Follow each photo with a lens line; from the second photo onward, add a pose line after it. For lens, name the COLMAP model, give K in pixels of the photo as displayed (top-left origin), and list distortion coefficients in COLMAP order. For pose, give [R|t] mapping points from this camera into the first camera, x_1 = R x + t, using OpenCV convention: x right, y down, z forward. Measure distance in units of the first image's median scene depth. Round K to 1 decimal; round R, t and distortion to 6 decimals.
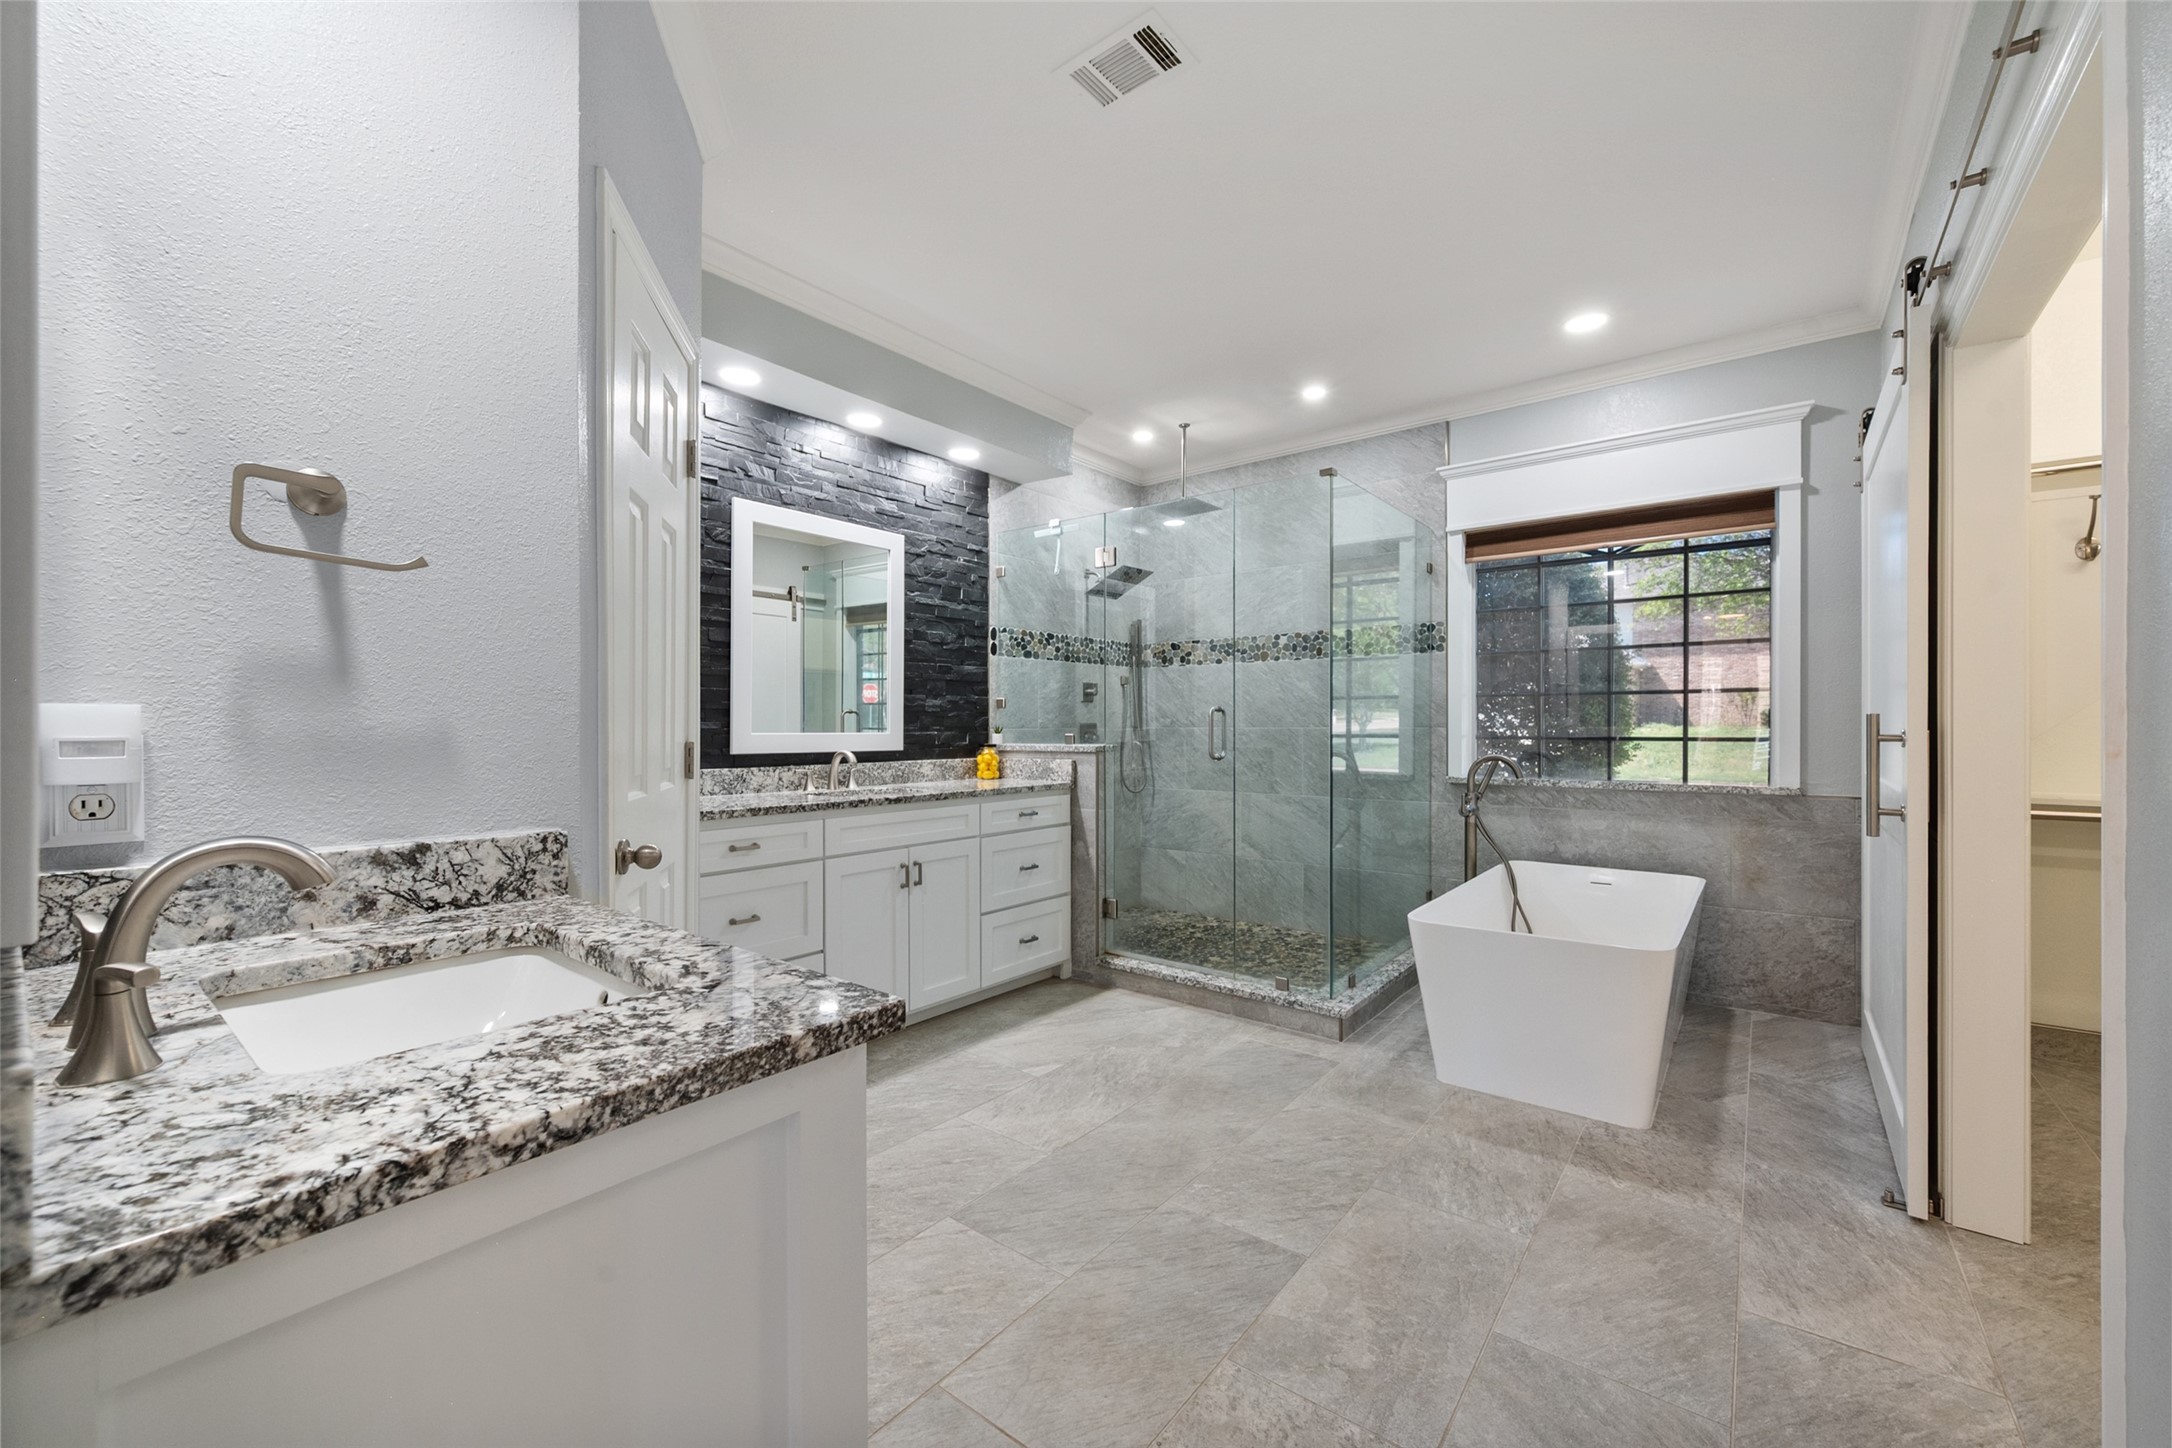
lens RADIAL K [[860.6, 0, 1086.3], [0, 860.6, 731.3], [0, 0, 1]] dist [0.001137, -0.001631]
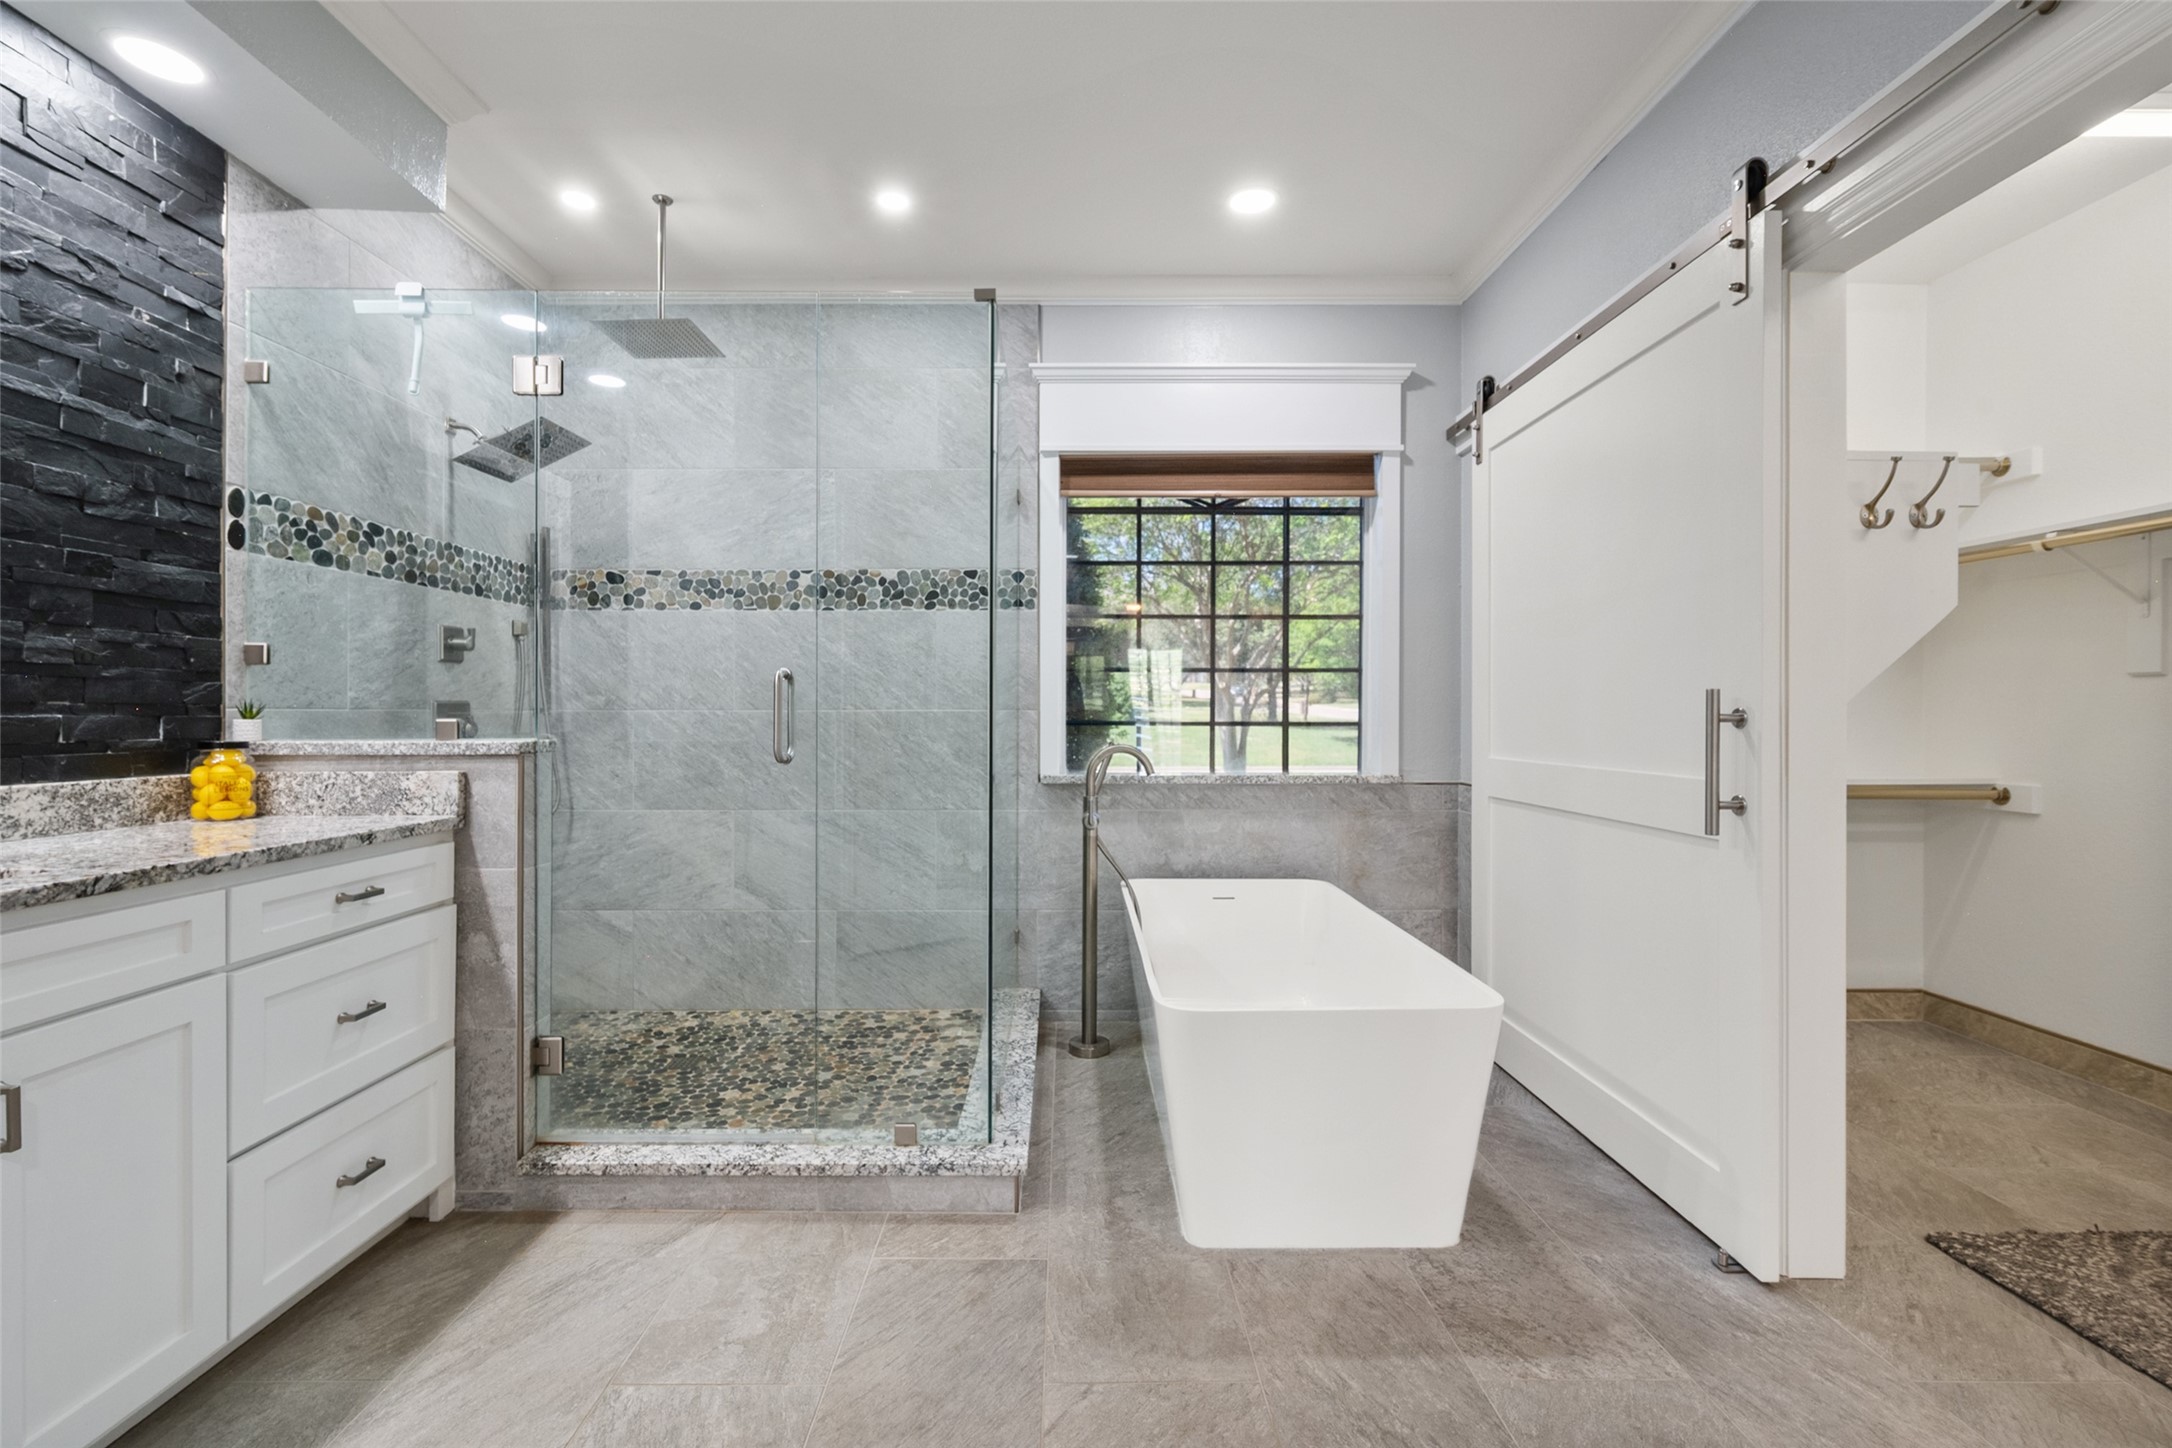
lens RADIAL K [[963.4, 0, 1093.4], [0, 963.4, 713.6], [0, 0, 1]] dist [0.001965, -0.000384]
pose [[0.781959, 0.002345, 0.623326, -0.074857], [0.001942, 0.999979, -0.006198, 0.004040], [-0.623327, 0.006057, 0.781938, 0.329804]]
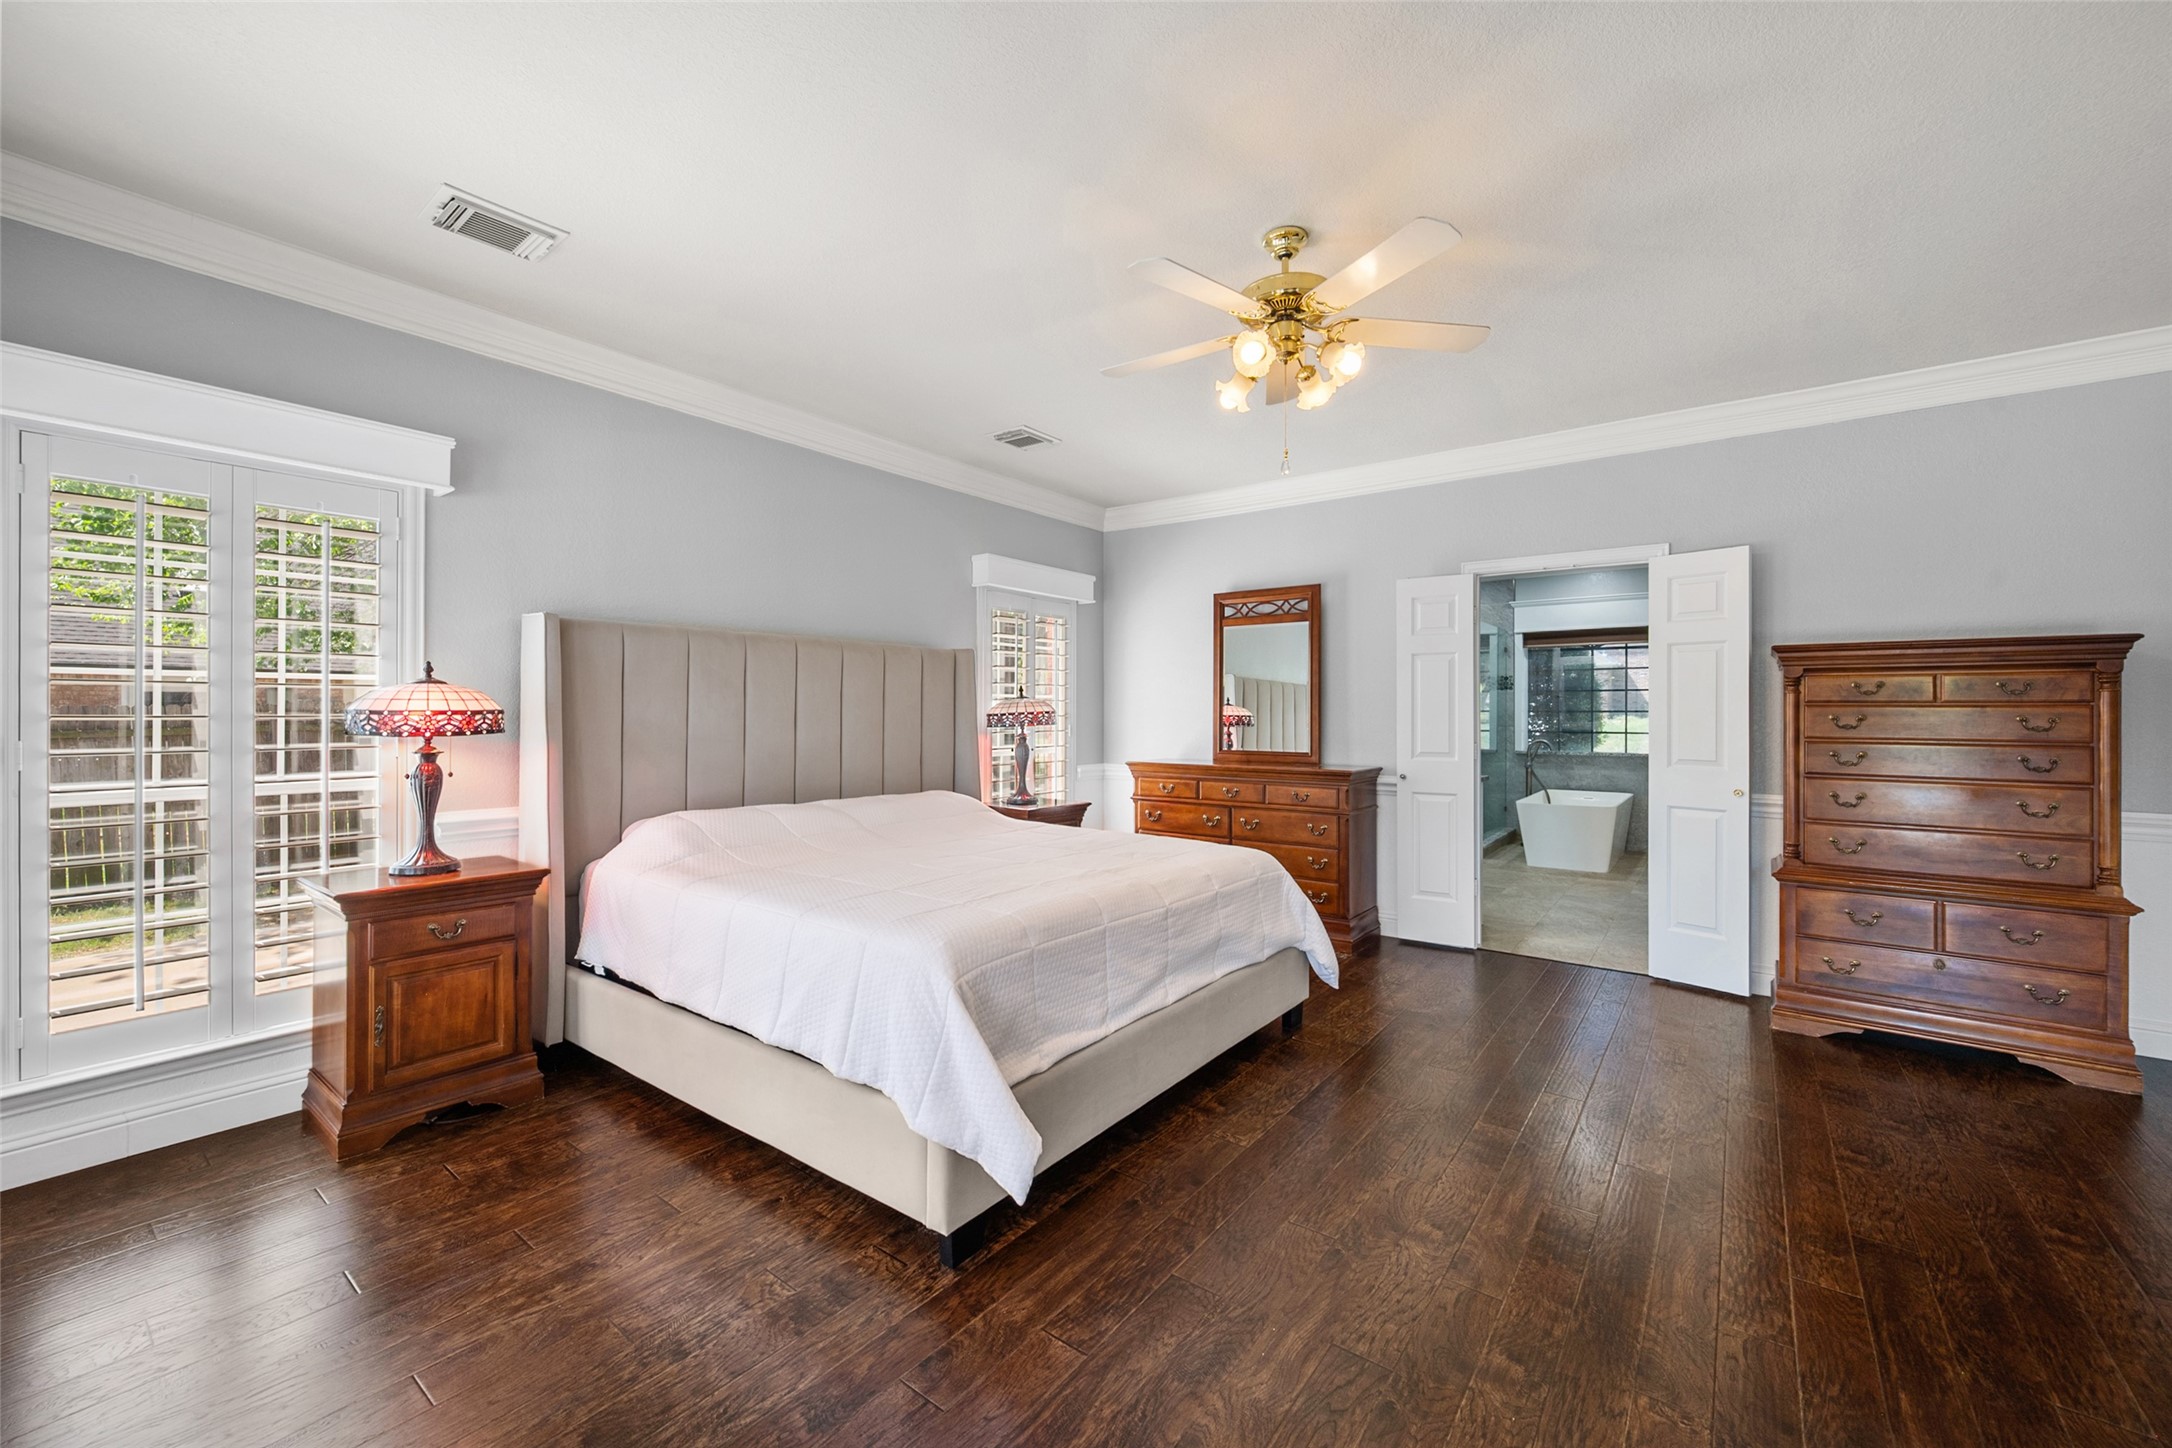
lens RADIAL K [[860.6, 0, 1081.3], [0, 860.6, 712.9], [0, 0, 1]] dist [0.001137, -0.001631]
pose [[0.999655, -0.002787, 0.026102, -0.723051], [0.002695, 0.999990, 0.003579, -0.052090], [-0.026112, -0.003507, 0.999653, -1.116449]]
